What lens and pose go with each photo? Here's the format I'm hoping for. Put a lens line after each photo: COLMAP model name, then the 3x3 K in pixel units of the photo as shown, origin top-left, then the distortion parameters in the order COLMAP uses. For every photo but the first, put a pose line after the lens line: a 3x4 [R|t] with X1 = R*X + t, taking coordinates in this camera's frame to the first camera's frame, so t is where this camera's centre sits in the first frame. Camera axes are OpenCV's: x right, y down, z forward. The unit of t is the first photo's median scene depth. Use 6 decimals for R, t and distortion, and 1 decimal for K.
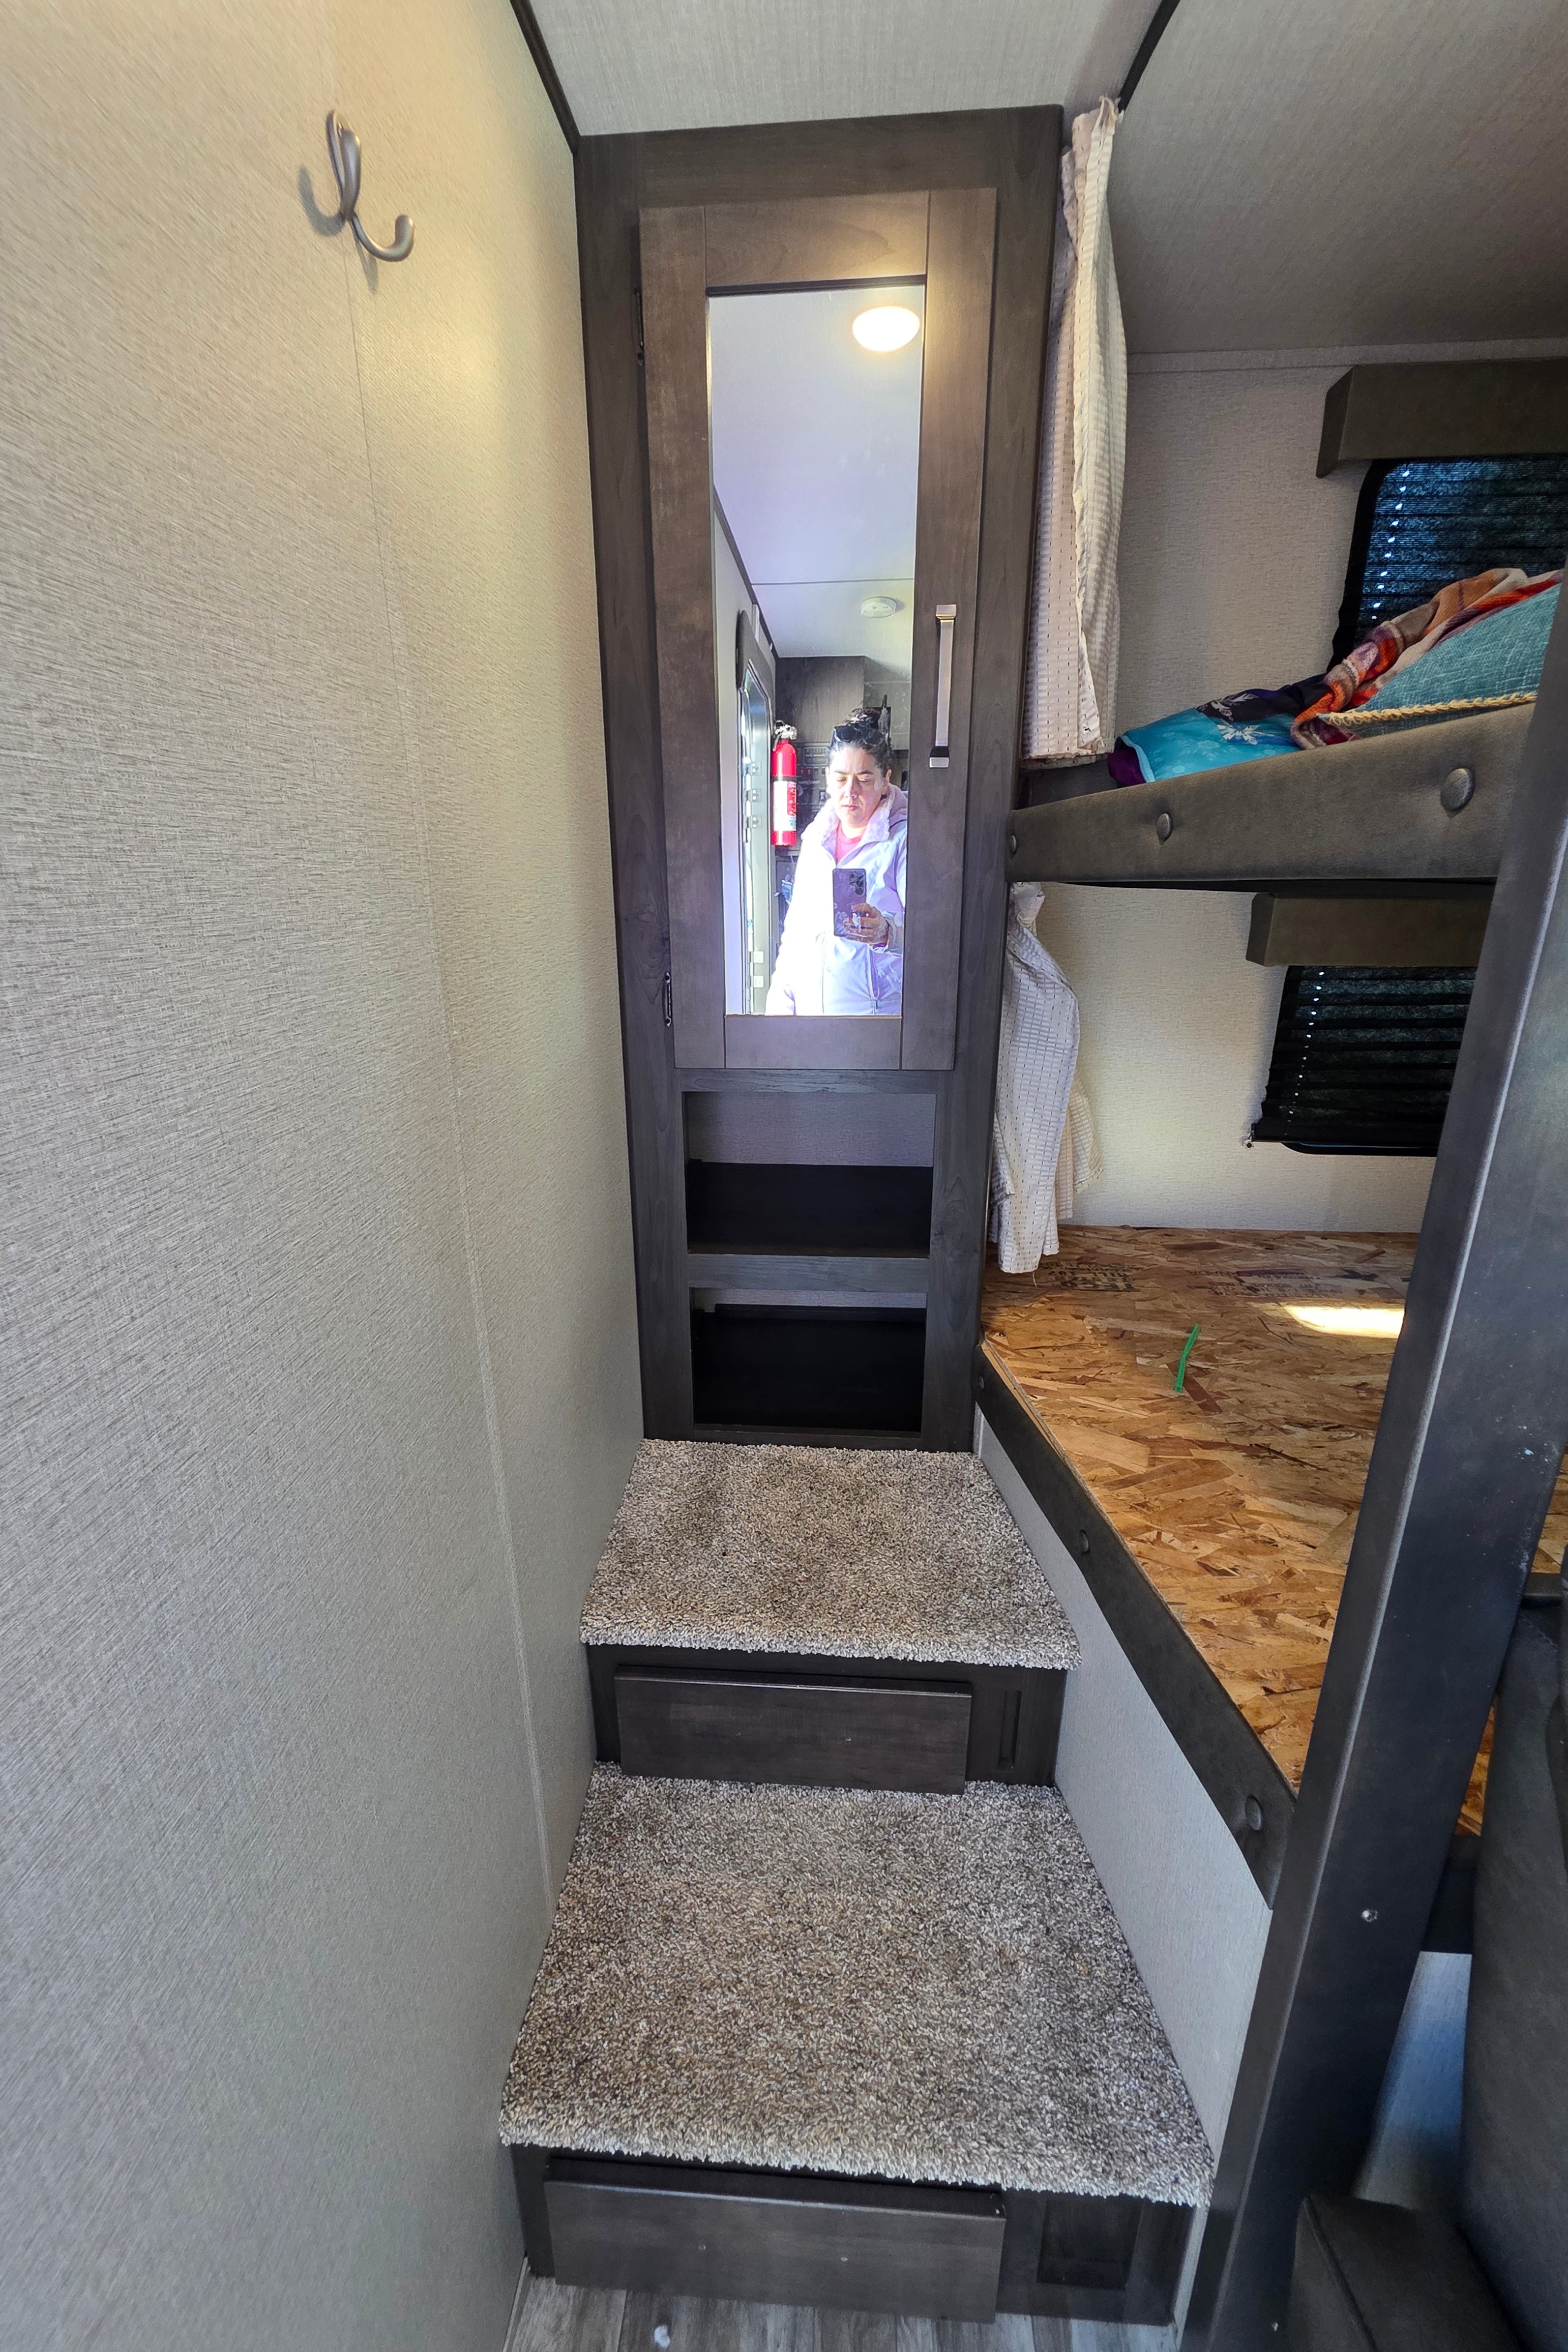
lens RADIAL K [[934.6, 0, 785.7], [0, 934.6, 1161.4], [0, 0, 1]] dist [0.000574, -0.000744]
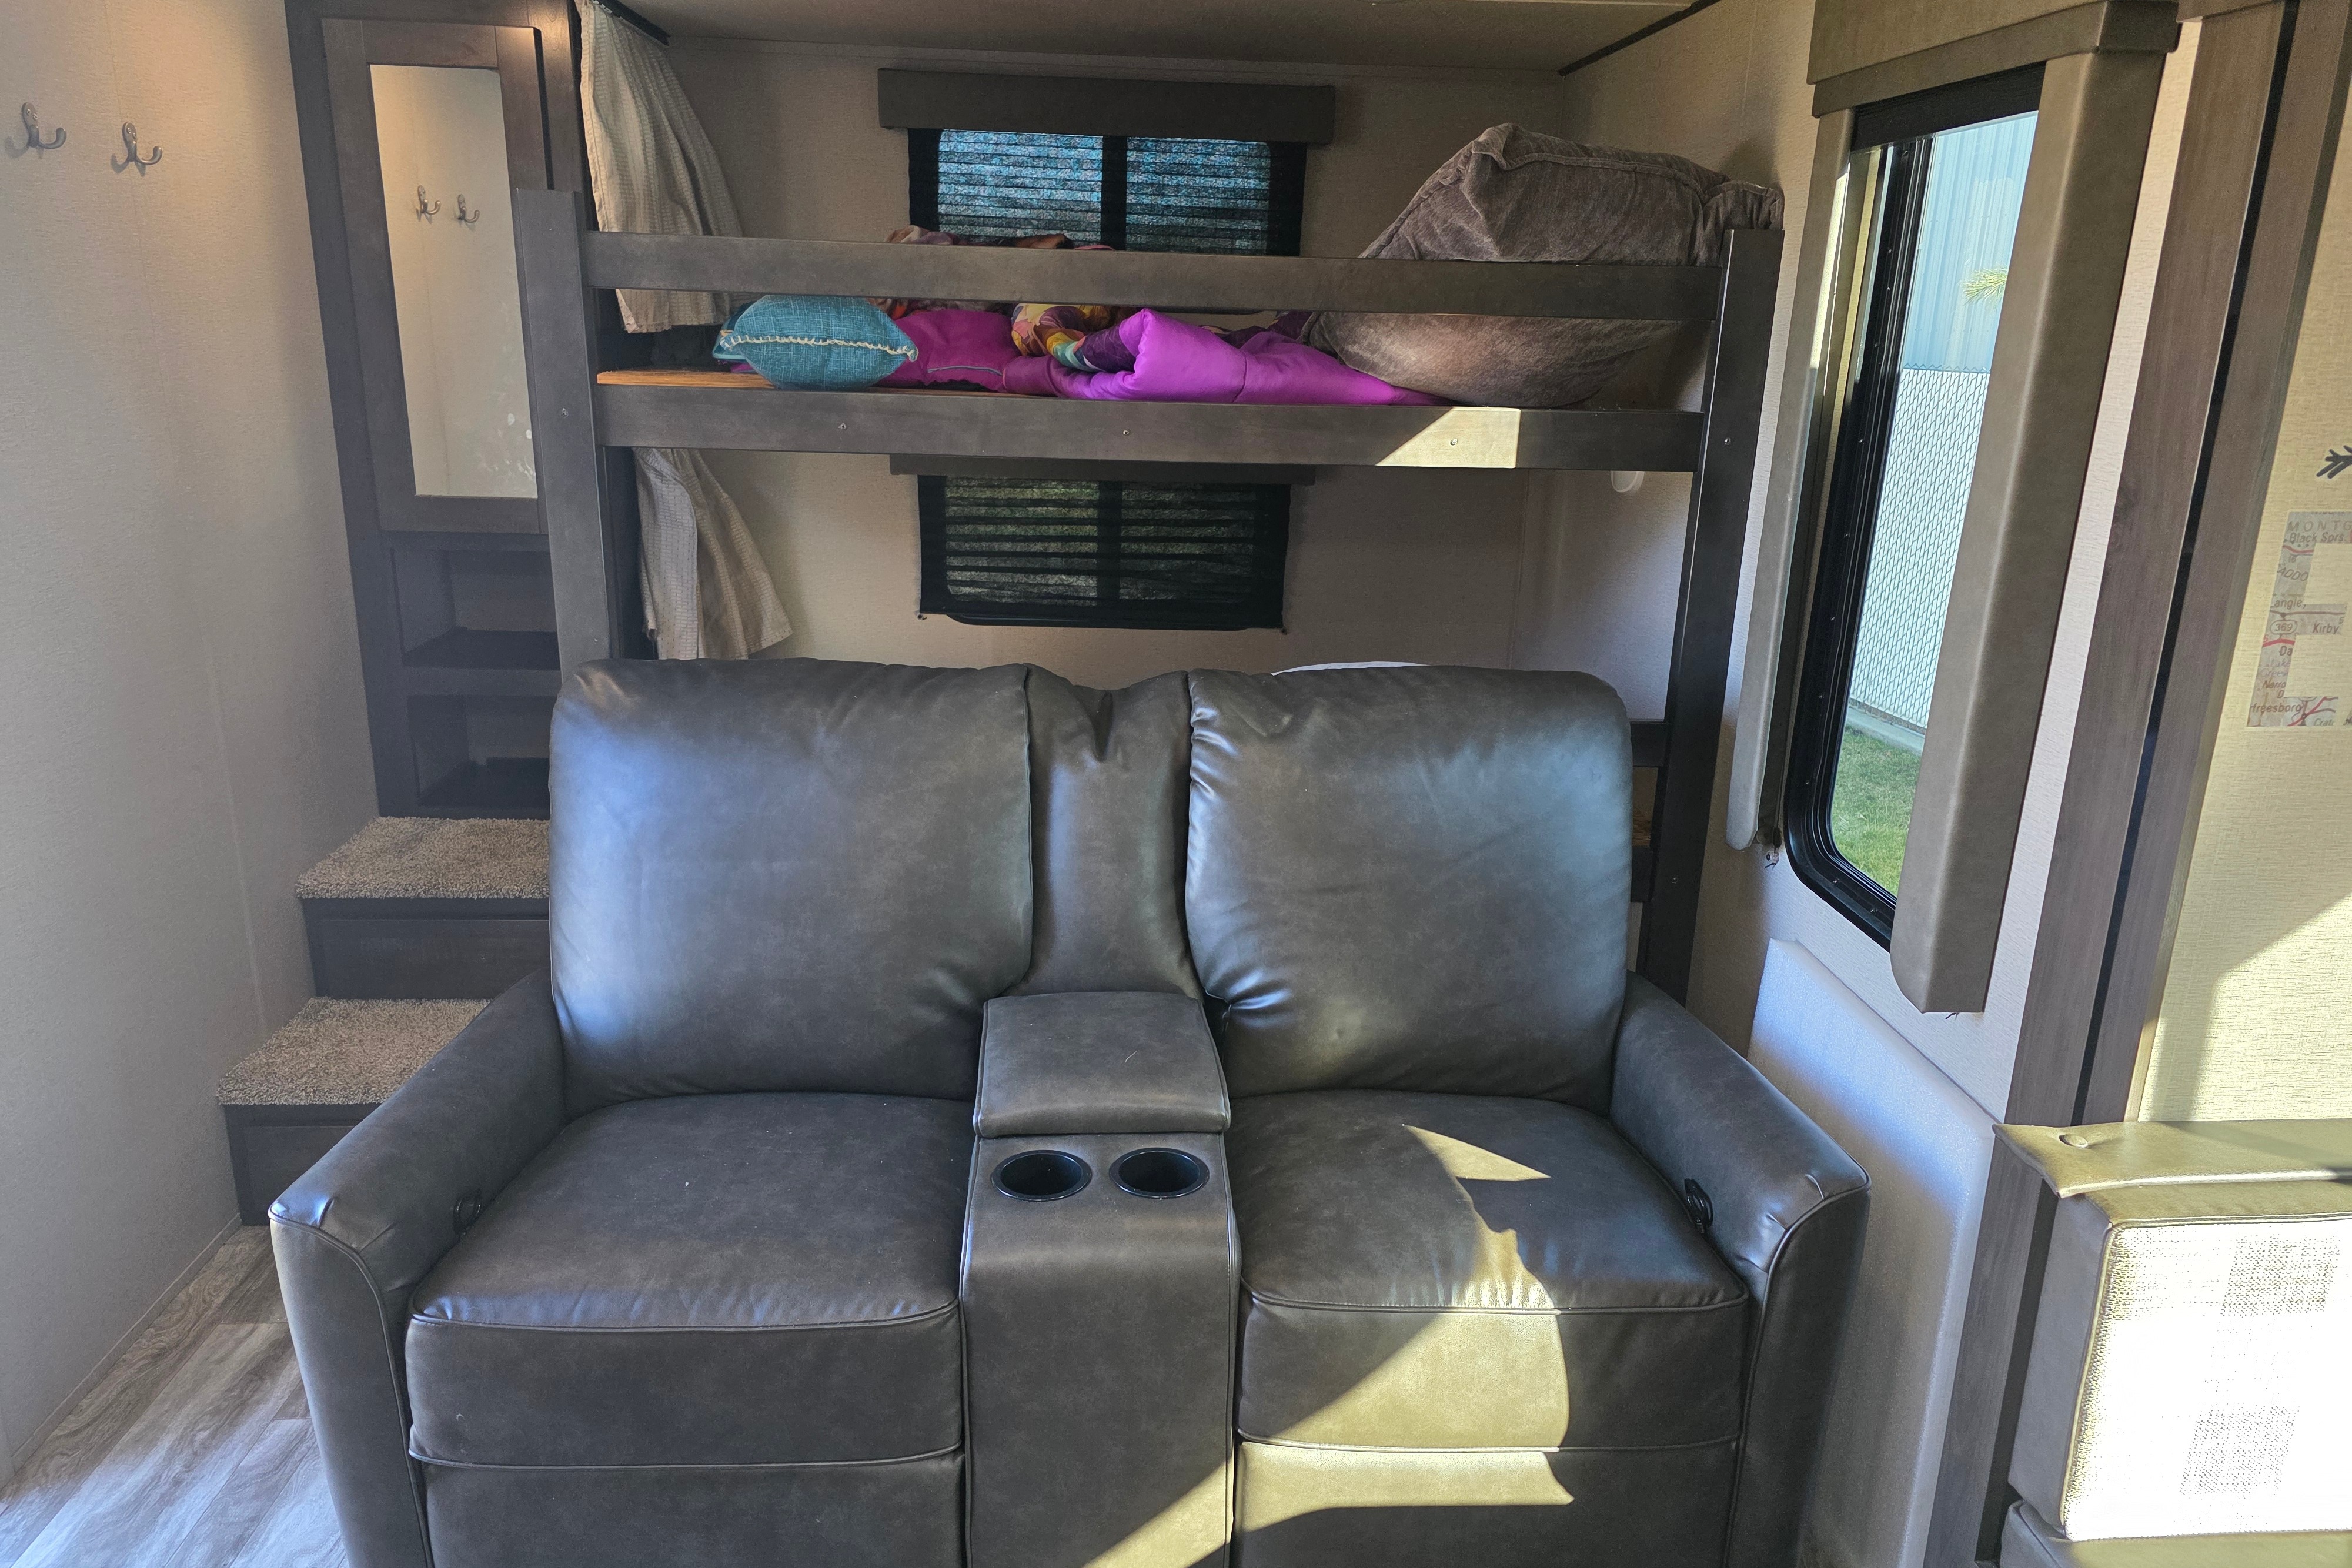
lens RADIAL K [[1567.9, 0, 1185.6], [0, 1567.9, 773.2], [0, 0, 1]] dist [0.023936, -0.015957]
pose [[0.990248, -0.003469, 0.139275, 0.705948], [0.007534, 0.999561, -0.028671, 0.325062], [-0.139114, 0.029440, 0.989839, -1.442154]]
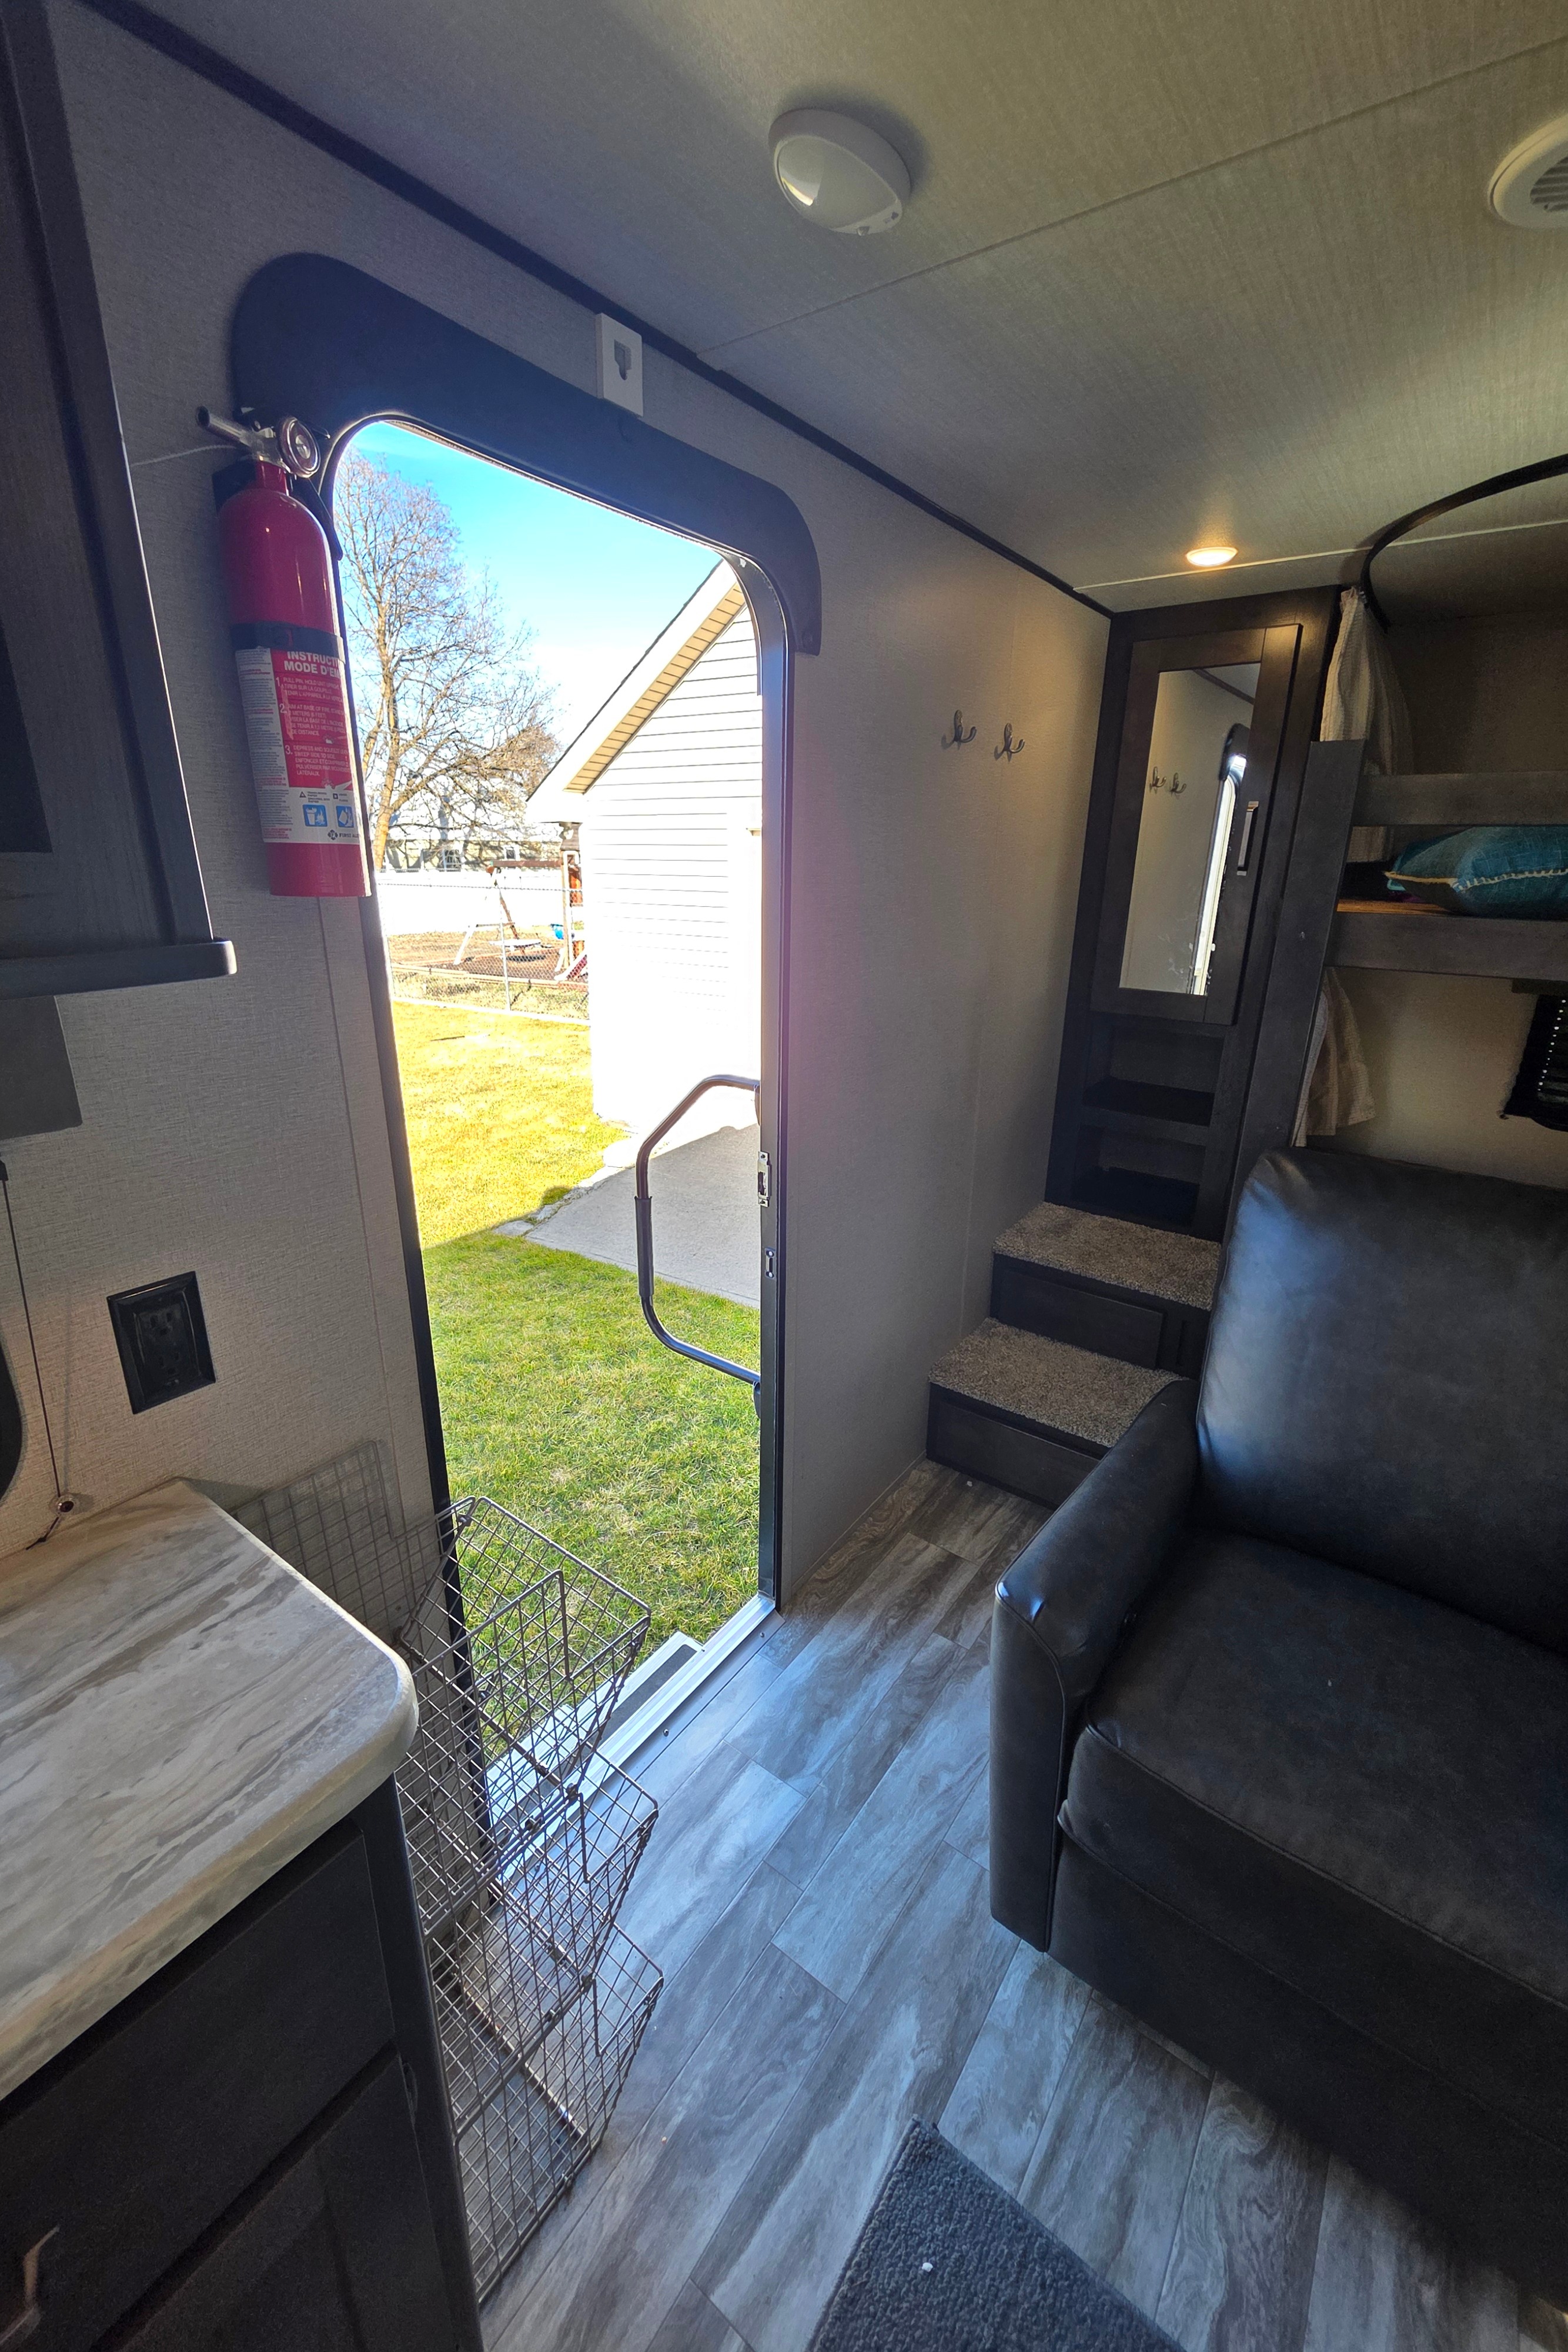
lens RADIAL K [[934.6, 0, 789.7], [0, 934.6, 1163.4], [0, 0, 1]] dist [0.000574, -0.000744]
pose [[0.846855, 0.186011, -0.498233, 0.376900], [-0.180846, 0.981732, 0.059133, 0.210861], [0.500131, 0.040027, 0.865024, -1.009474]]
